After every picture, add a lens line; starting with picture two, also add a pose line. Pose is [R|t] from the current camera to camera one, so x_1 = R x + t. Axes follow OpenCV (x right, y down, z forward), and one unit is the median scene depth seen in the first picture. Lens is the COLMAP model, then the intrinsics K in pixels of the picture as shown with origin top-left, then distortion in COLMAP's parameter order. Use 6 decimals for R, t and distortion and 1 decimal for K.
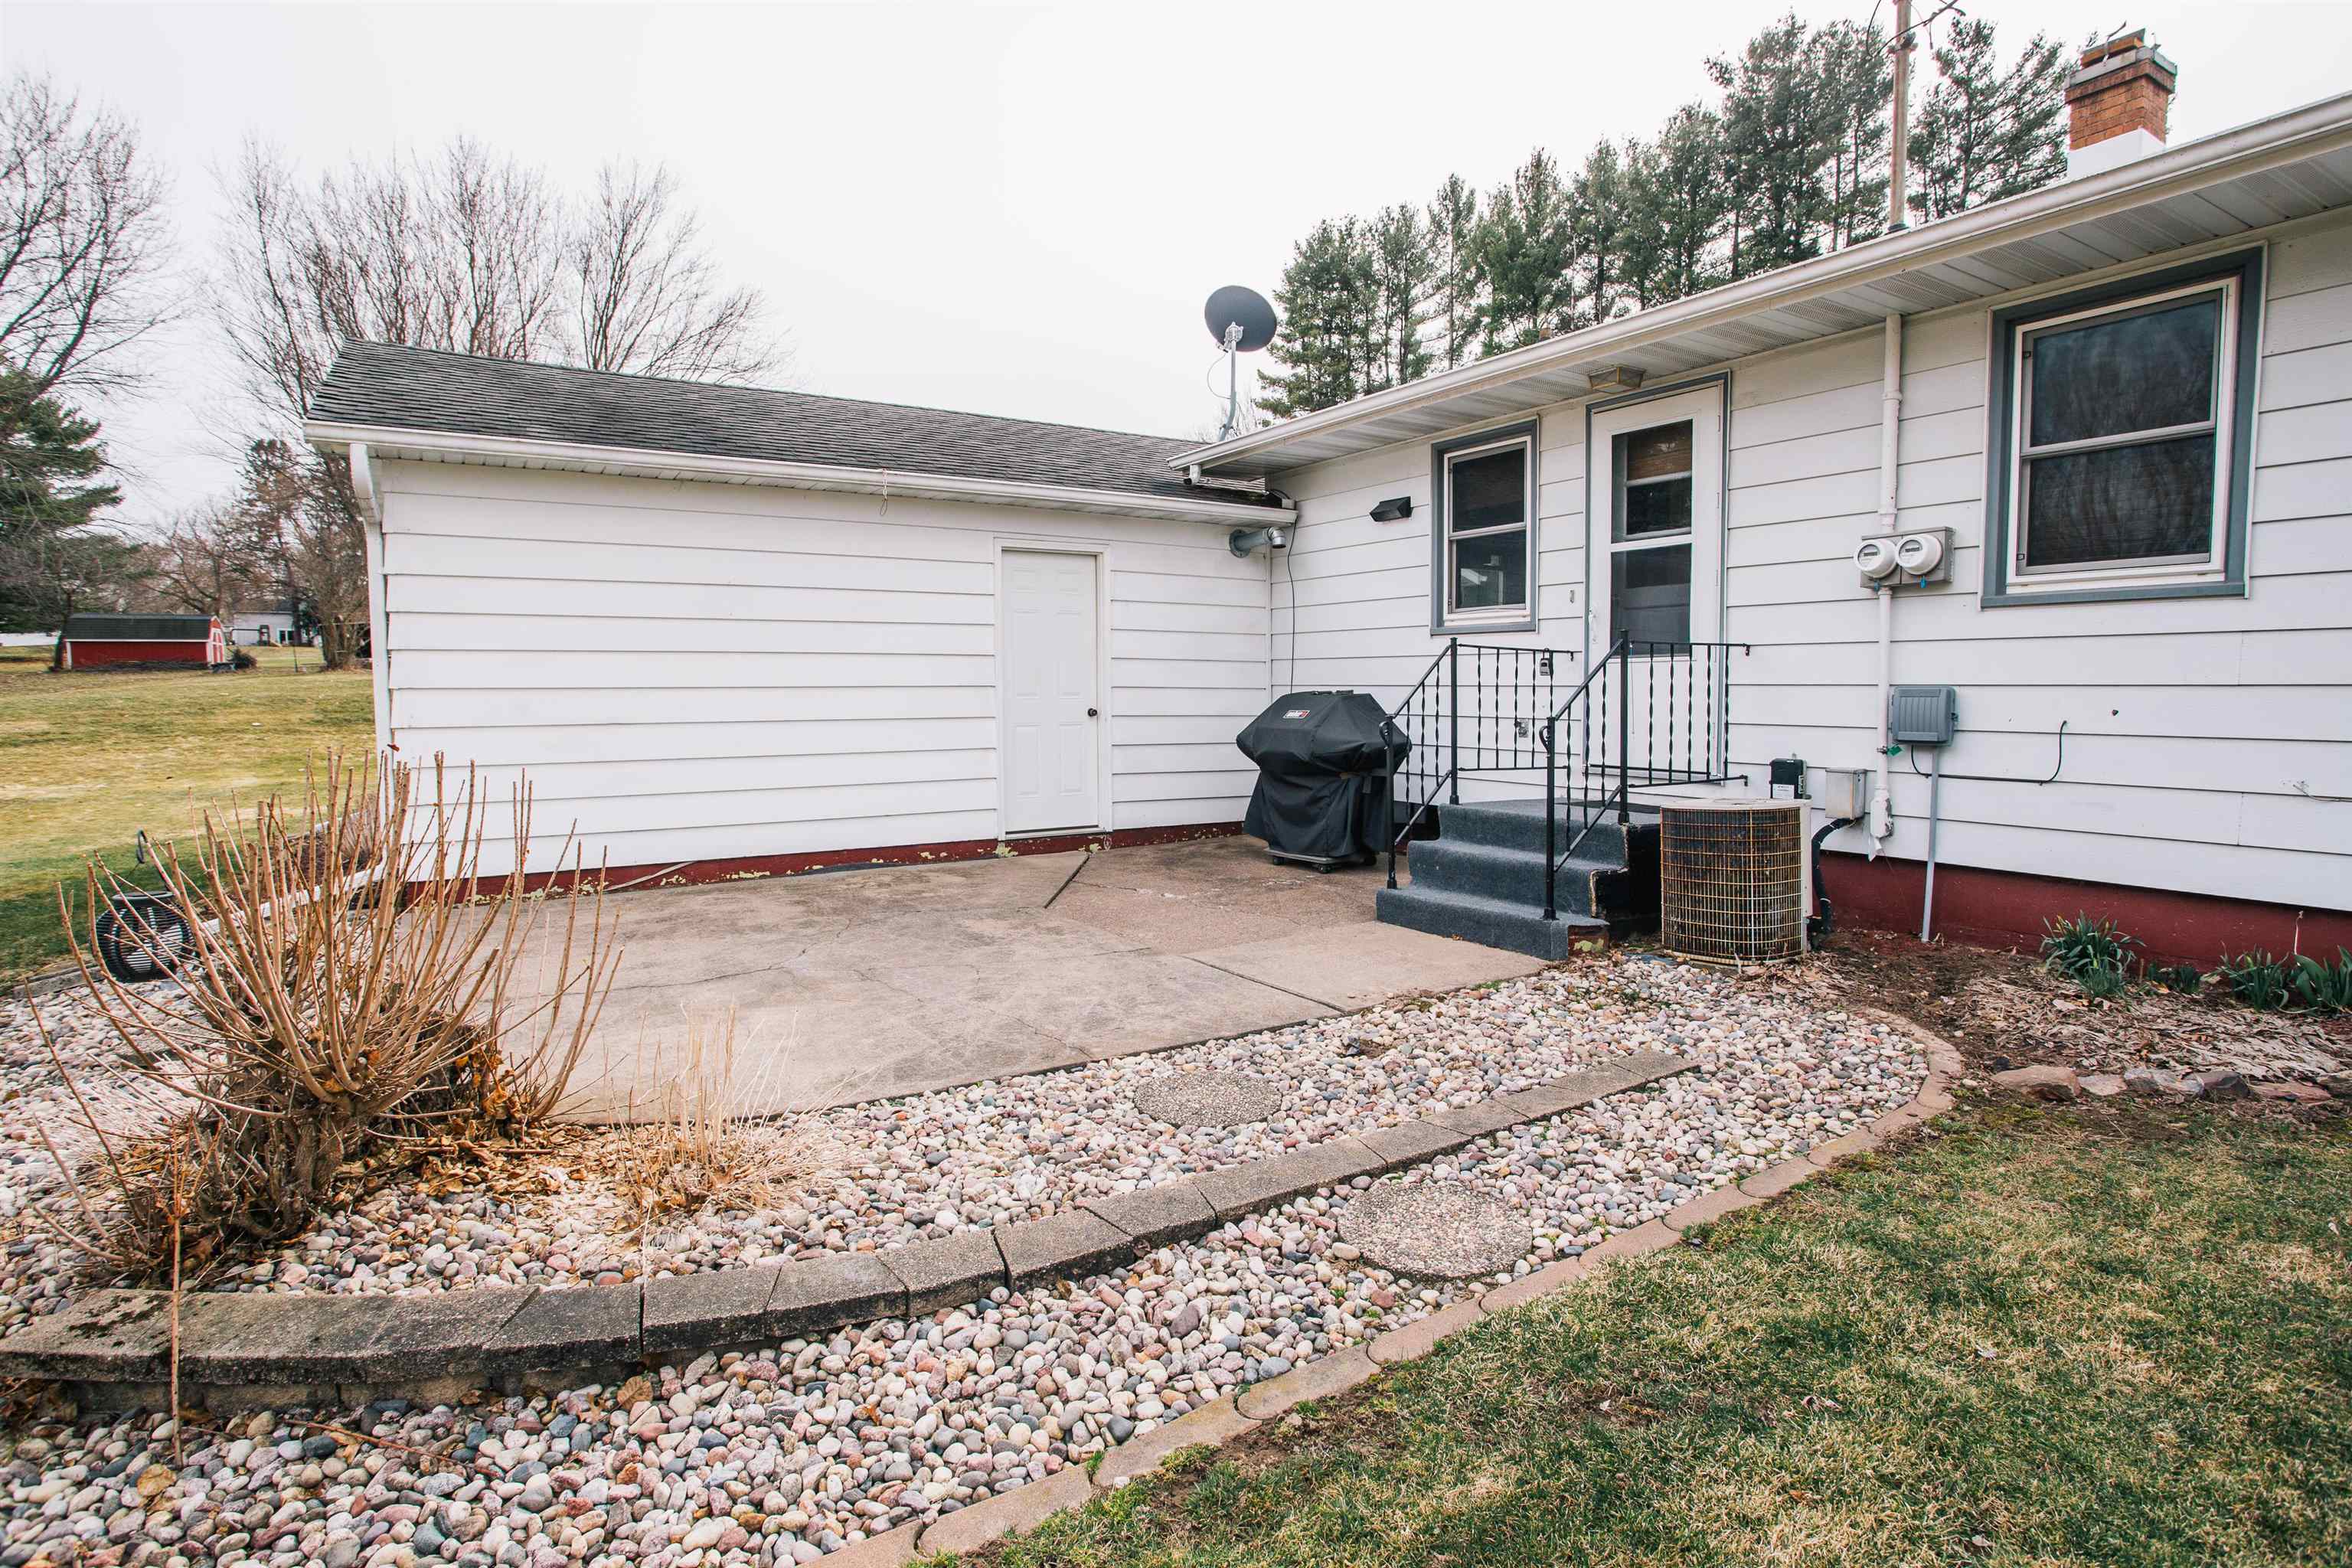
lens RADIAL K [[1207.5, 0, 1221.4], [0, 1207.5, 763.3], [0, 0, 1]] dist [-0.038567, 0.034093]
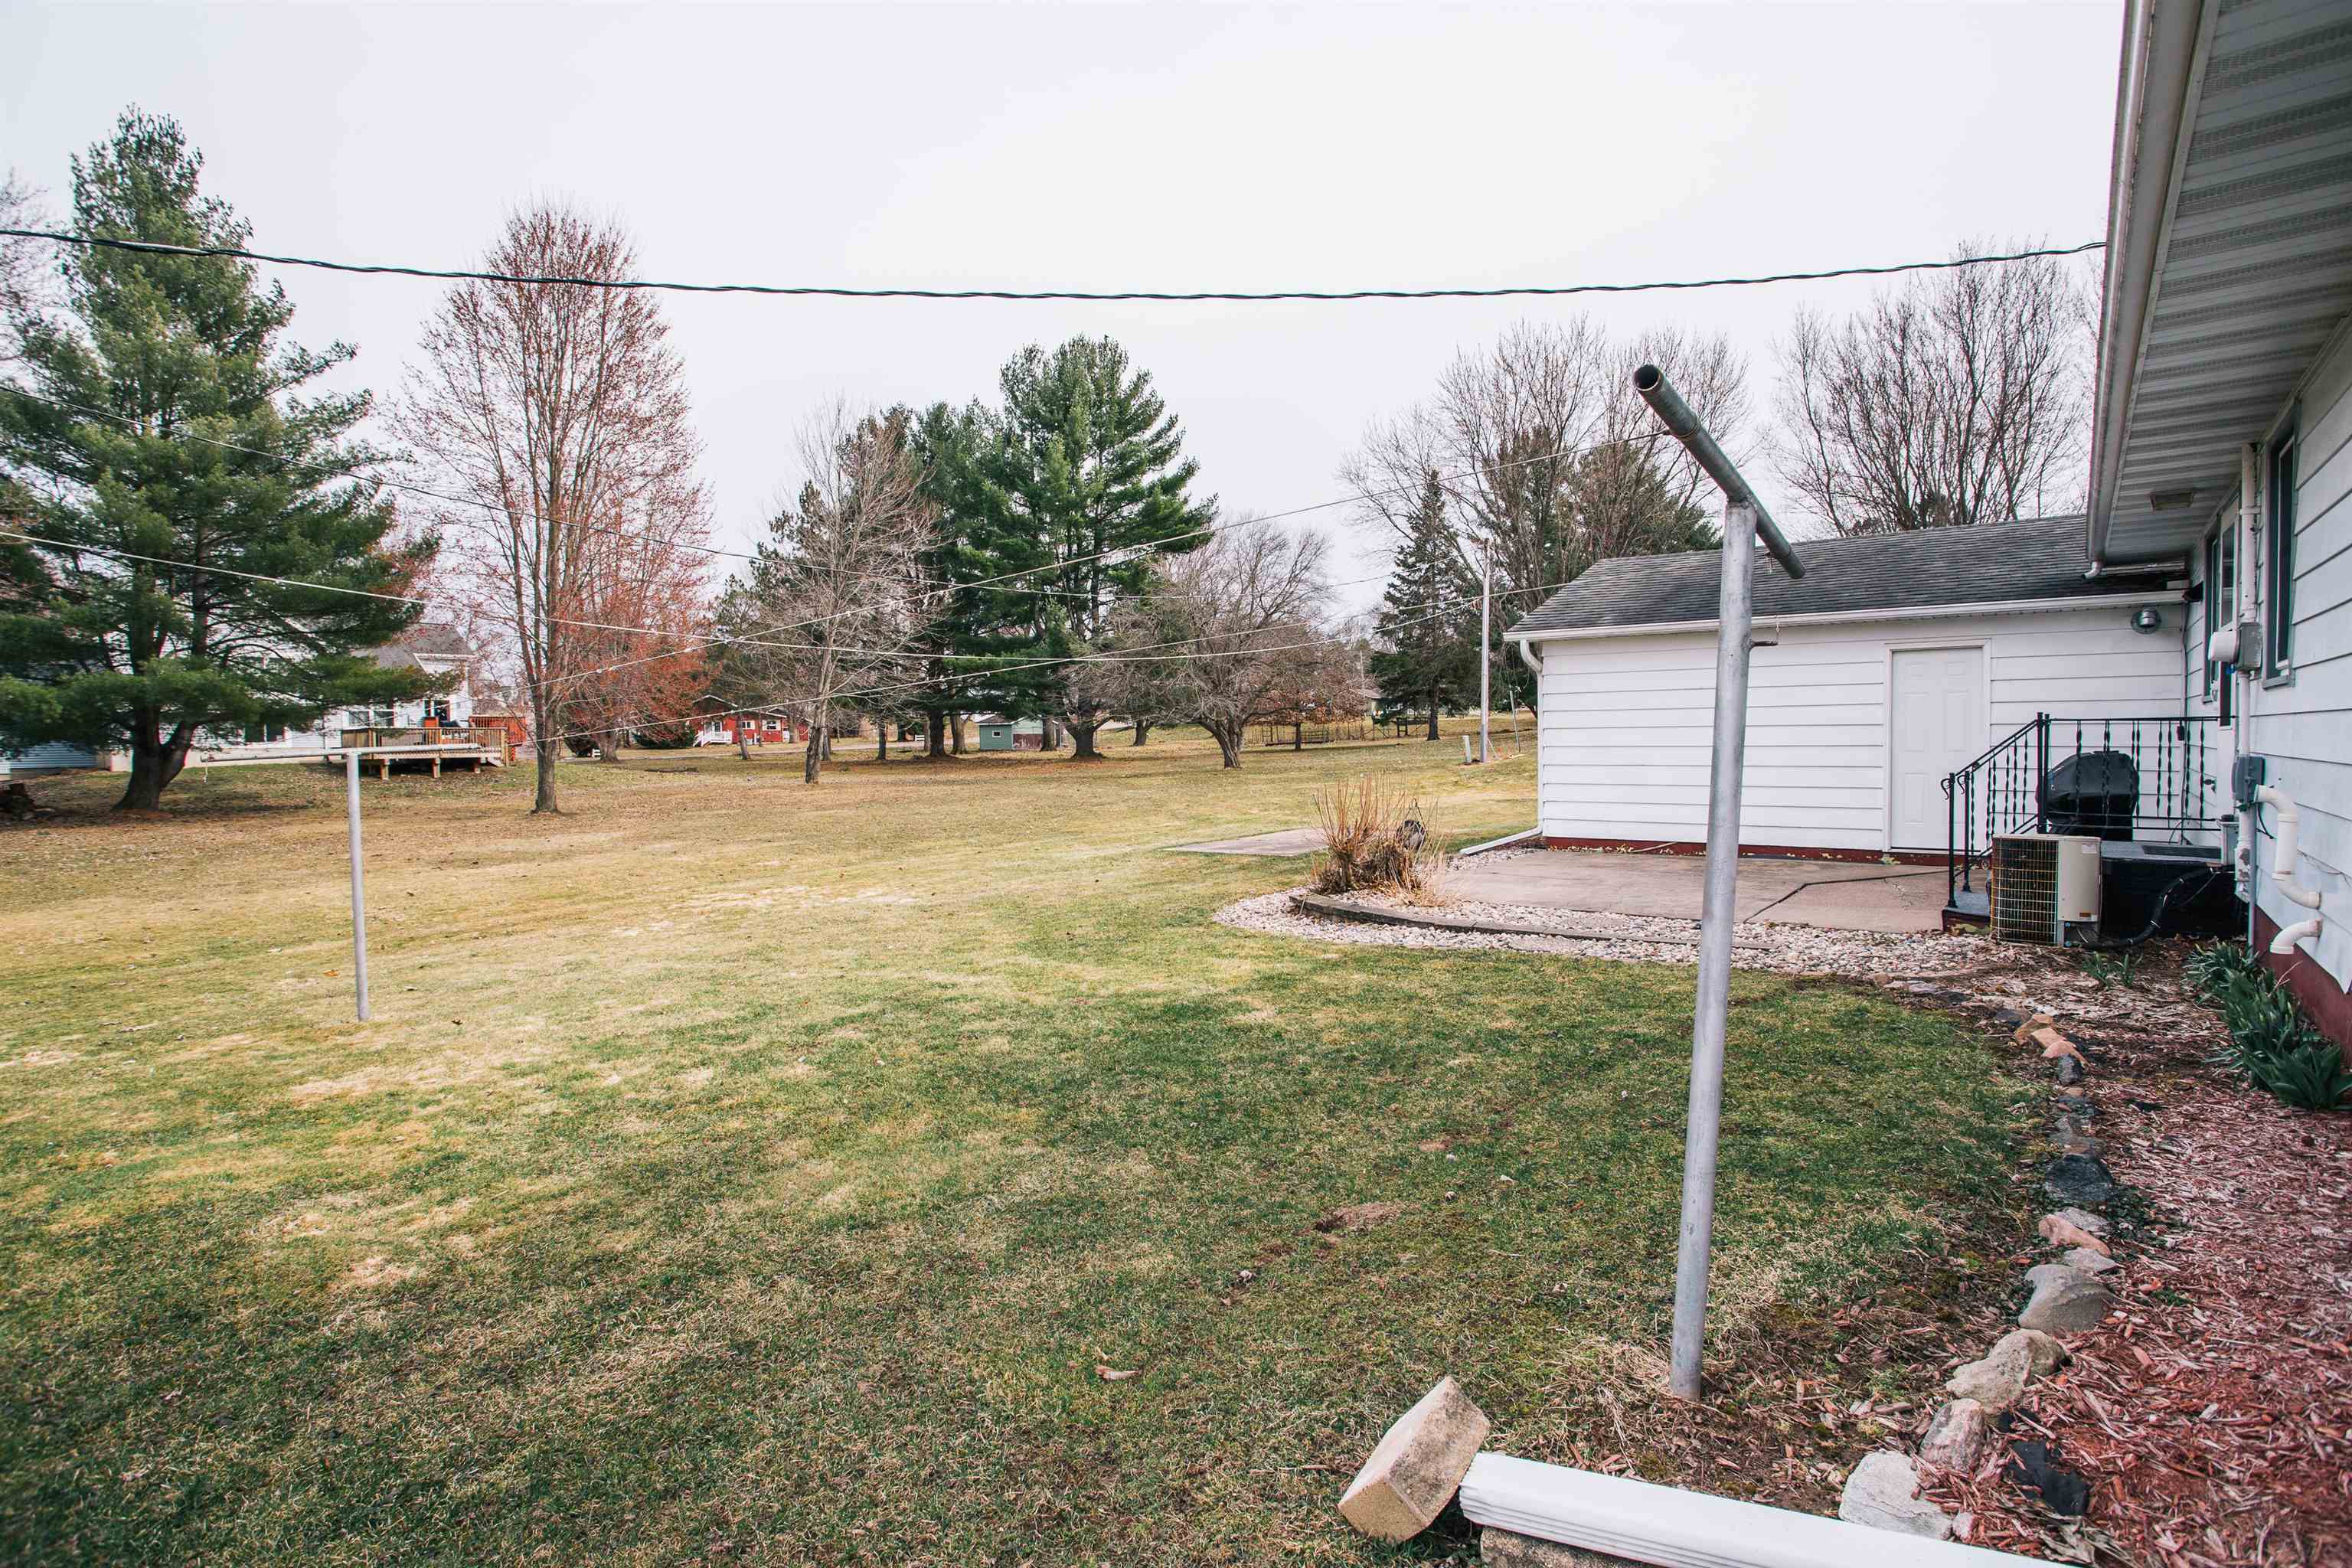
lens RADIAL K [[1207.5, 0, 1221.4], [0, 1207.5, 763.3], [0, 0, 1]] dist [-0.038567, 0.034093]
pose [[0.370154, 0.019410, -0.928767, 0.977653], [-0.048967, 0.998799, 0.001358, -0.006146], [0.927679, 0.044977, 0.370661, -0.316434]]
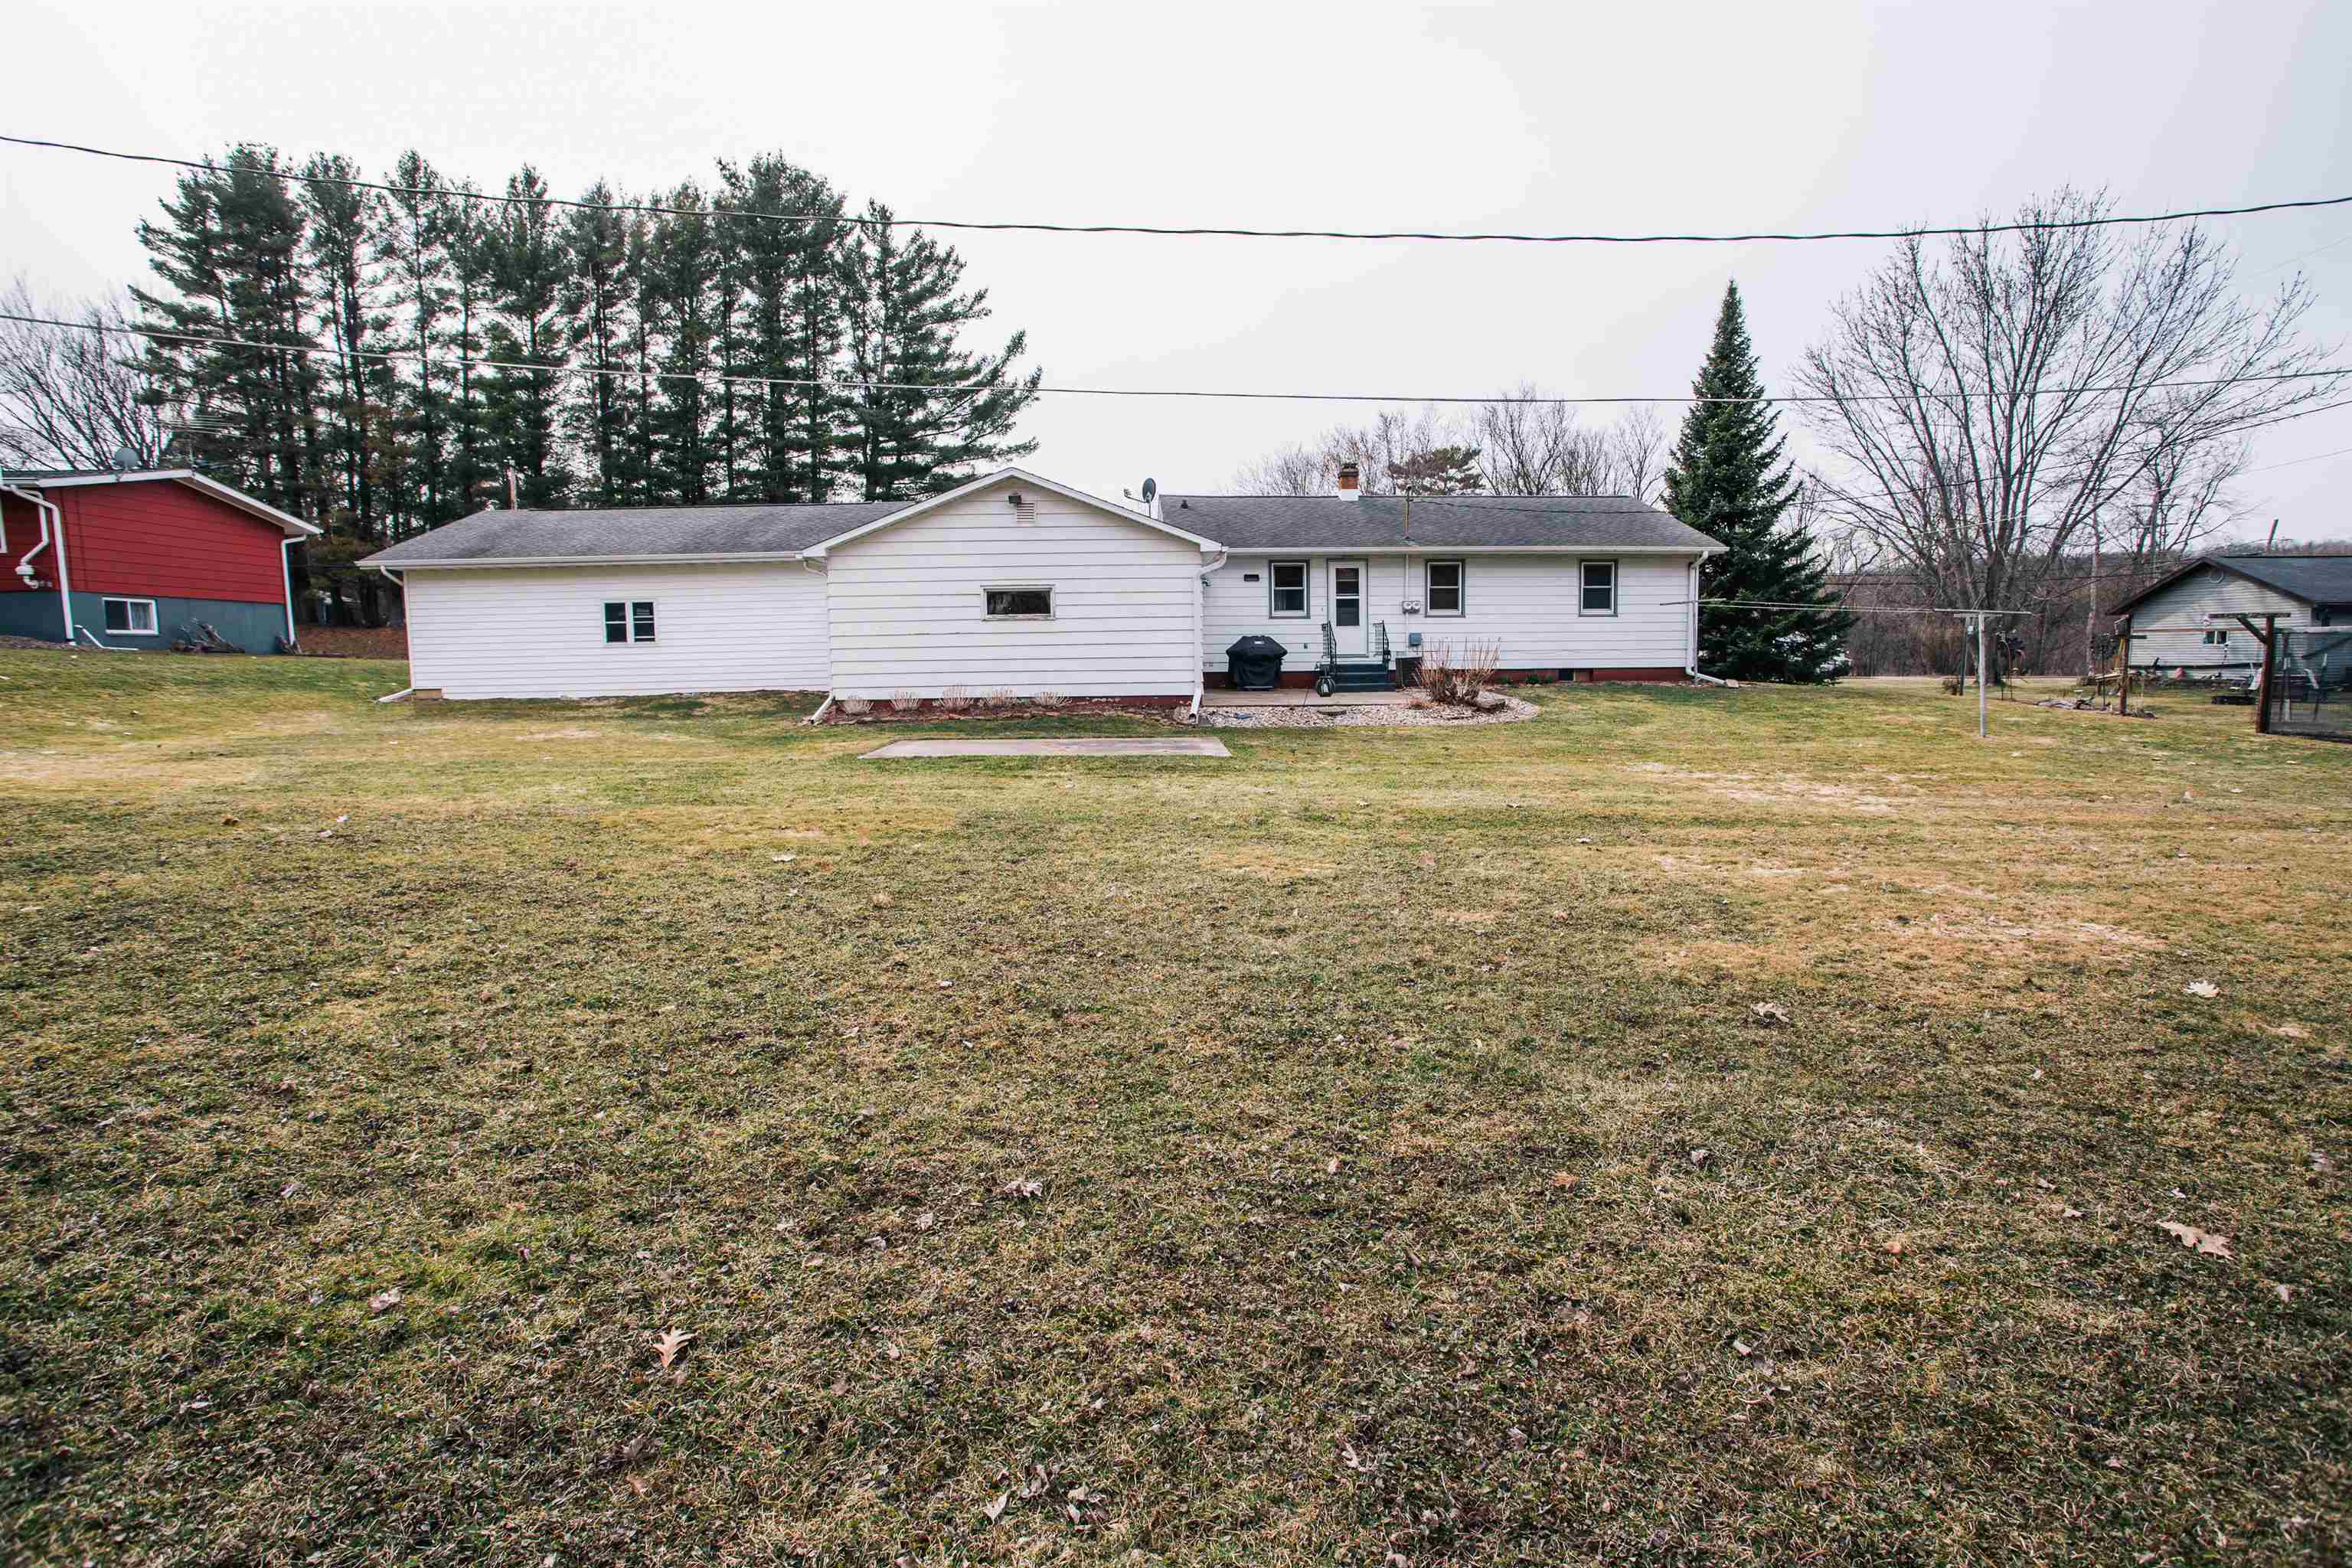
lens RADIAL K [[1145.1, 0, 1190.5], [0, 1145.1, 786.6], [0, 0, 1]] dist [-0.078028, 0.031477]
pose [[0.539588, -0.102942, 0.835612, -2.525158], [0.060725, 0.994671, 0.083324, 0.075684], [-0.839736, 0.005782, 0.542964, -0.490330]]
